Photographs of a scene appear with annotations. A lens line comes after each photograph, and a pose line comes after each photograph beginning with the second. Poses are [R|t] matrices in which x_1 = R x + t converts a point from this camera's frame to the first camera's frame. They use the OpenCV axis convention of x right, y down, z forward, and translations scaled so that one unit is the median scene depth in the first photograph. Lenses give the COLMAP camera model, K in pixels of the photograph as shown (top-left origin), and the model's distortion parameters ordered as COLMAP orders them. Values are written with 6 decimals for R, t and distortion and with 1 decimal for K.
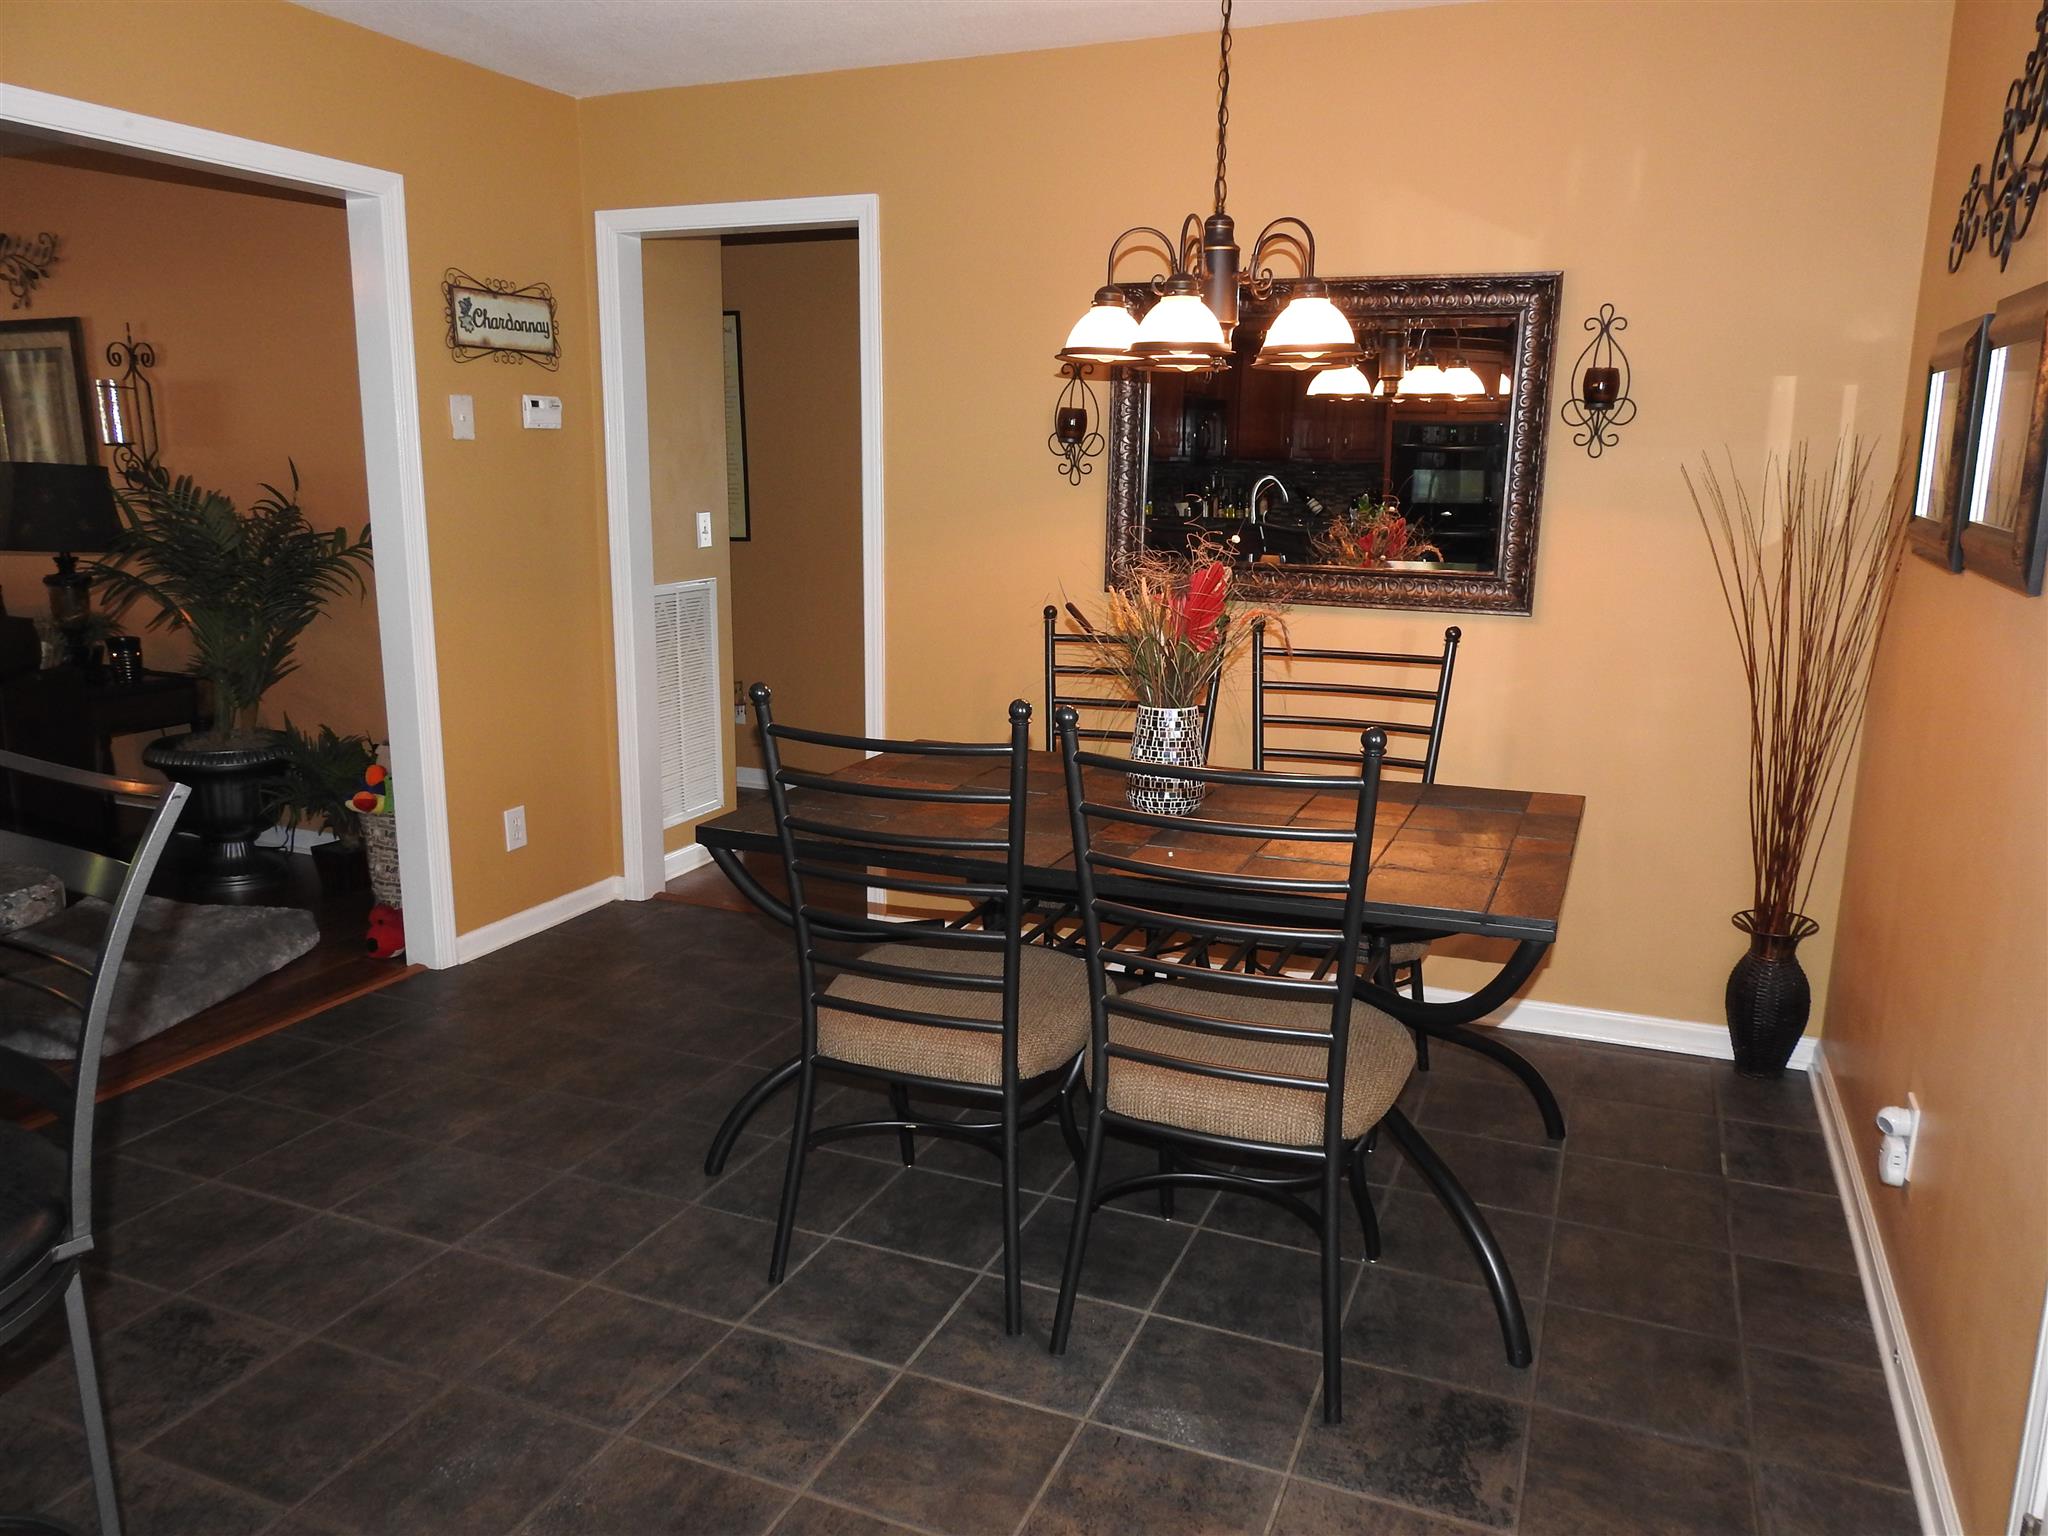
lens RADIAL K [[1469.2, 0, 1024.0], [0, 1469.2, 768.0], [0, 0, 1]] dist [-0.000525, 0.002705]
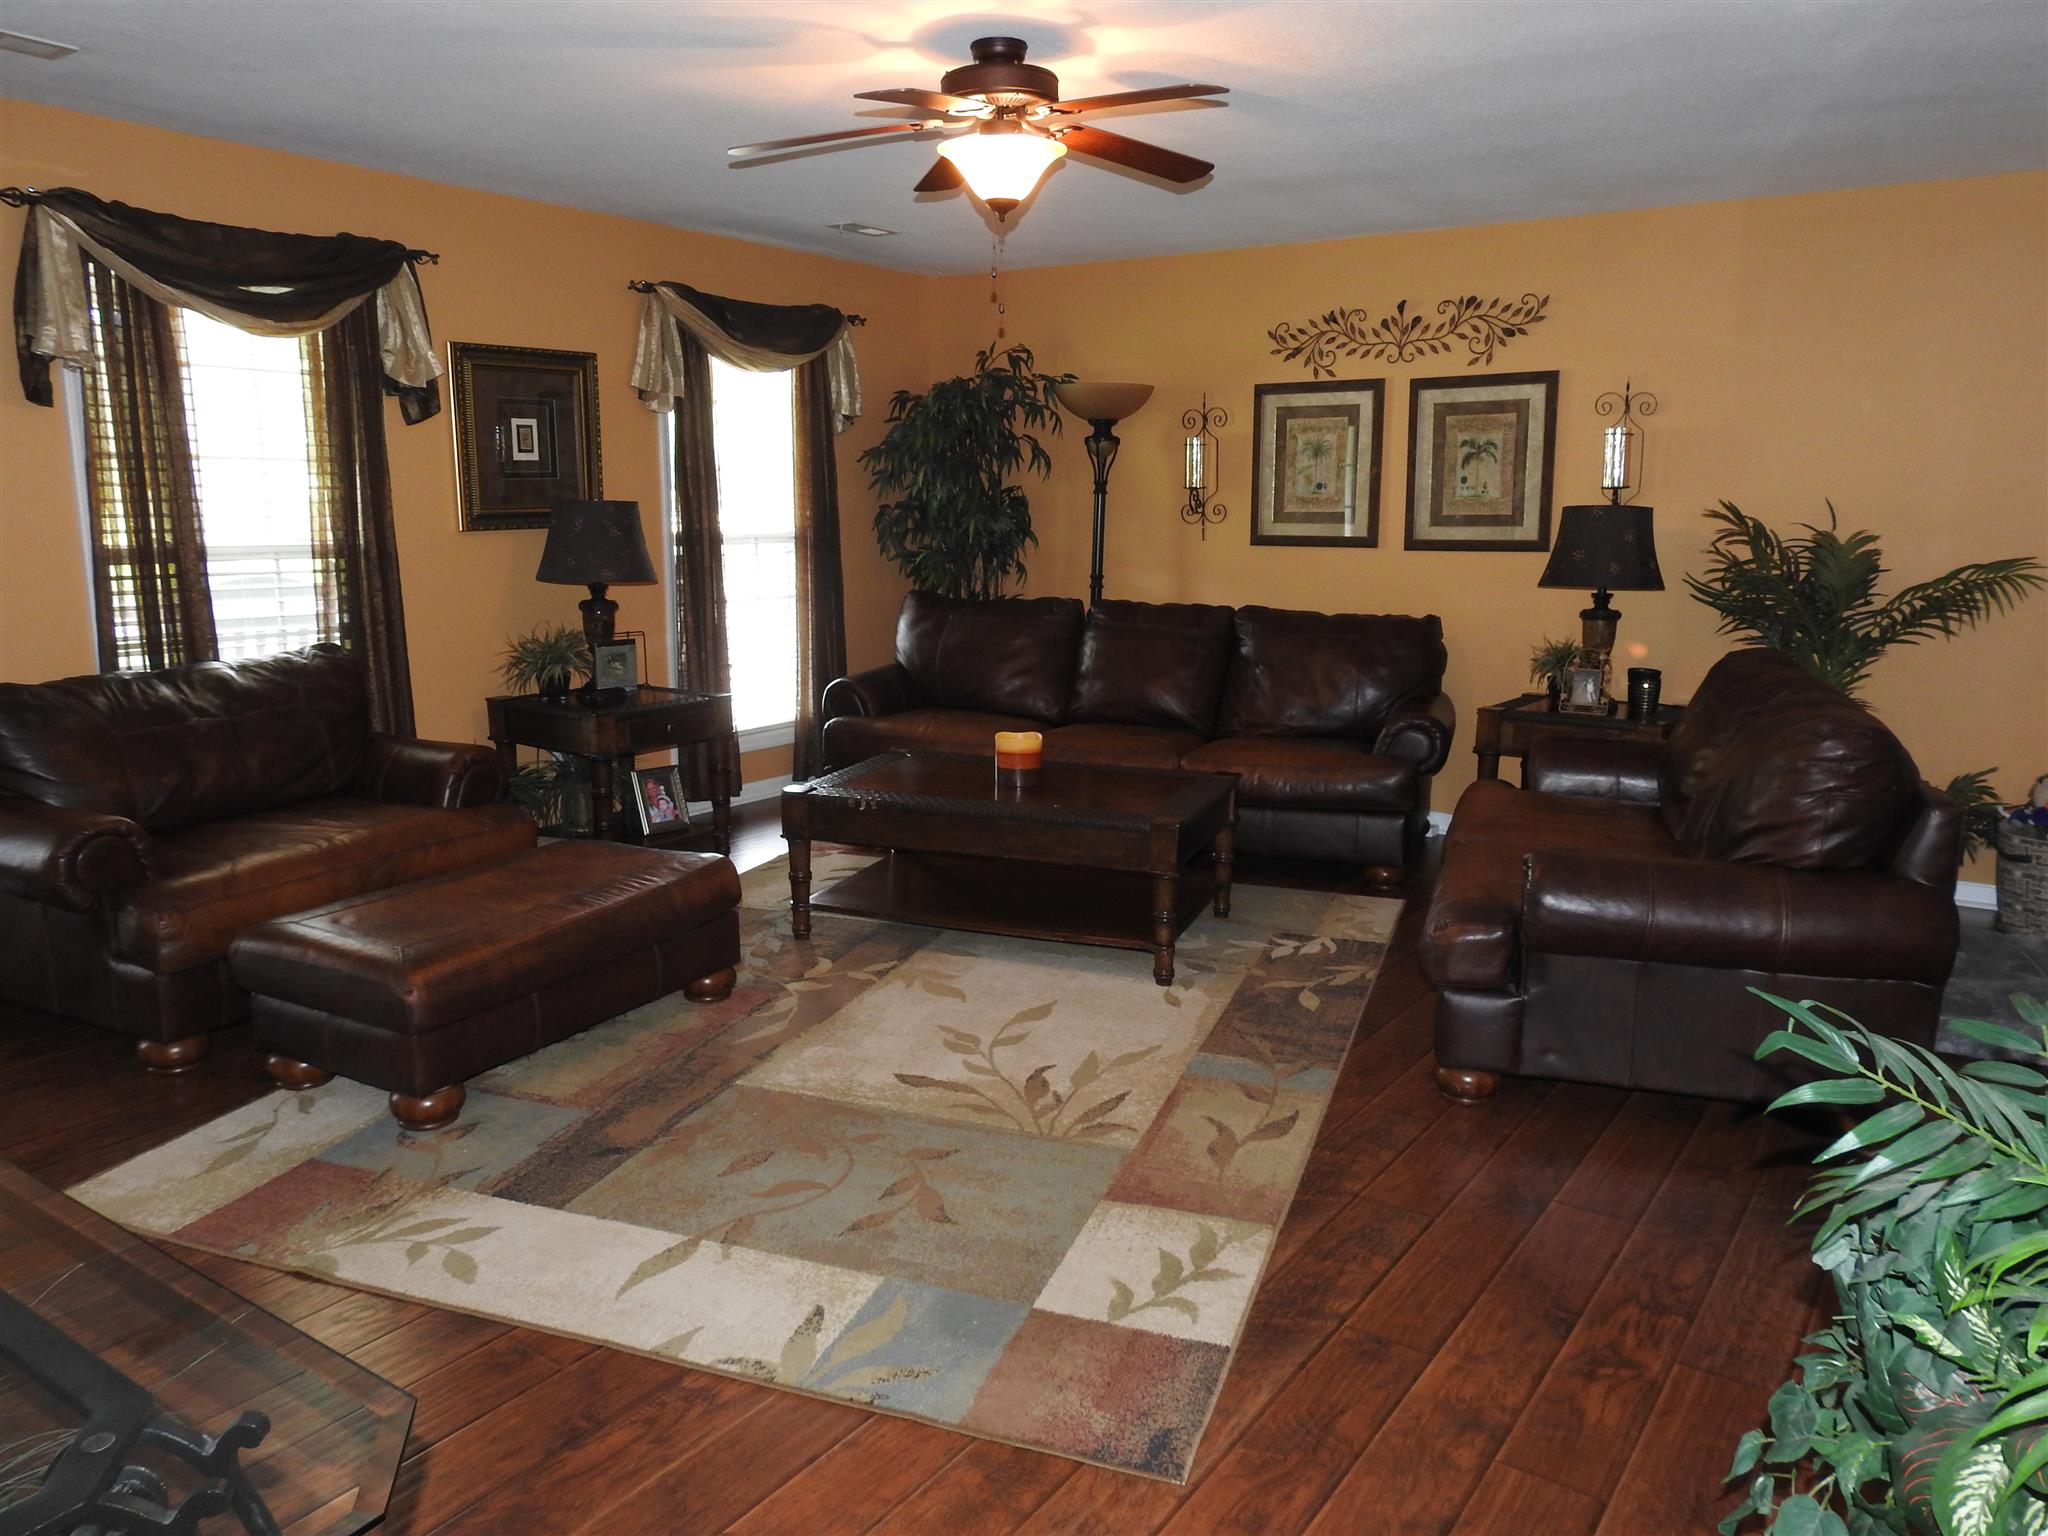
lens RADIAL K [[1449.8, 0, 1030.4], [0, 1449.8, 765.2], [0, 0, 1]] dist [0.004376, 0.002315]
pose [[0.977626, 0.030648, -0.208108, -1.271879], [-0.036119, 0.999093, -0.022540, 0.030536], [0.207229, 0.029552, 0.977846, -0.173214]]
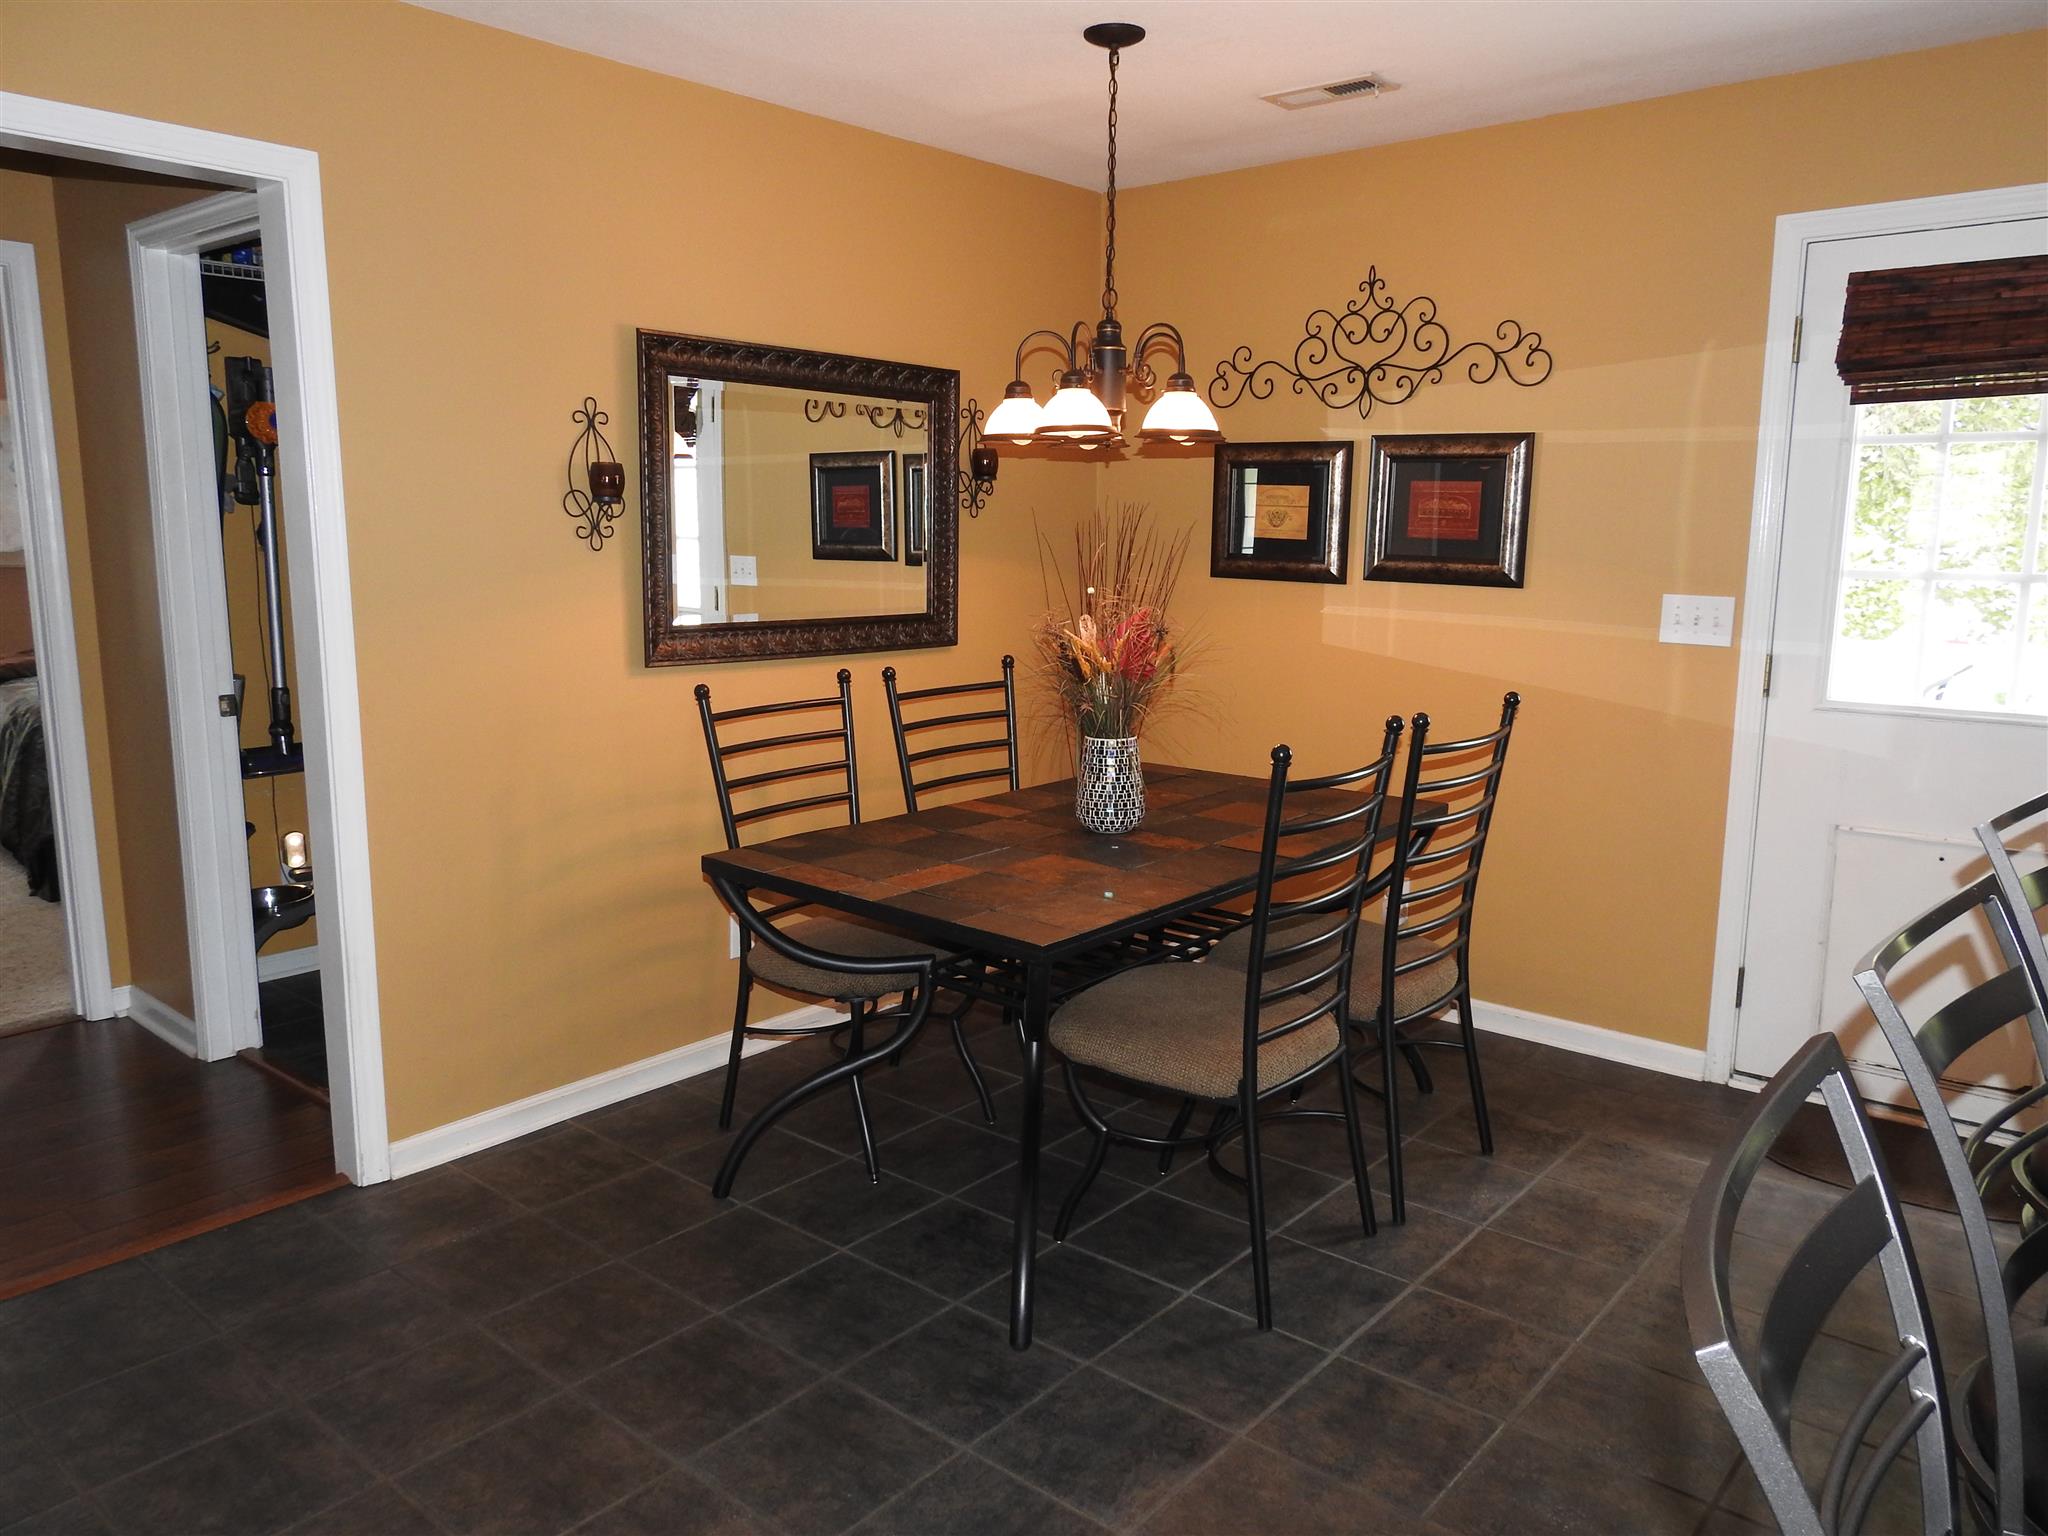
lens RADIAL K [[1484.7, 0, 1018.4], [0, 1484.7, 769.7], [0, 0, 1]] dist [0.006919, 0.002214]
pose [[0.302879, -0.167015, 0.938280, -0.877541], [0.196253, 0.974354, 0.110085, -0.137131], [-0.932603, 0.150798, 0.327889, 0.594007]]
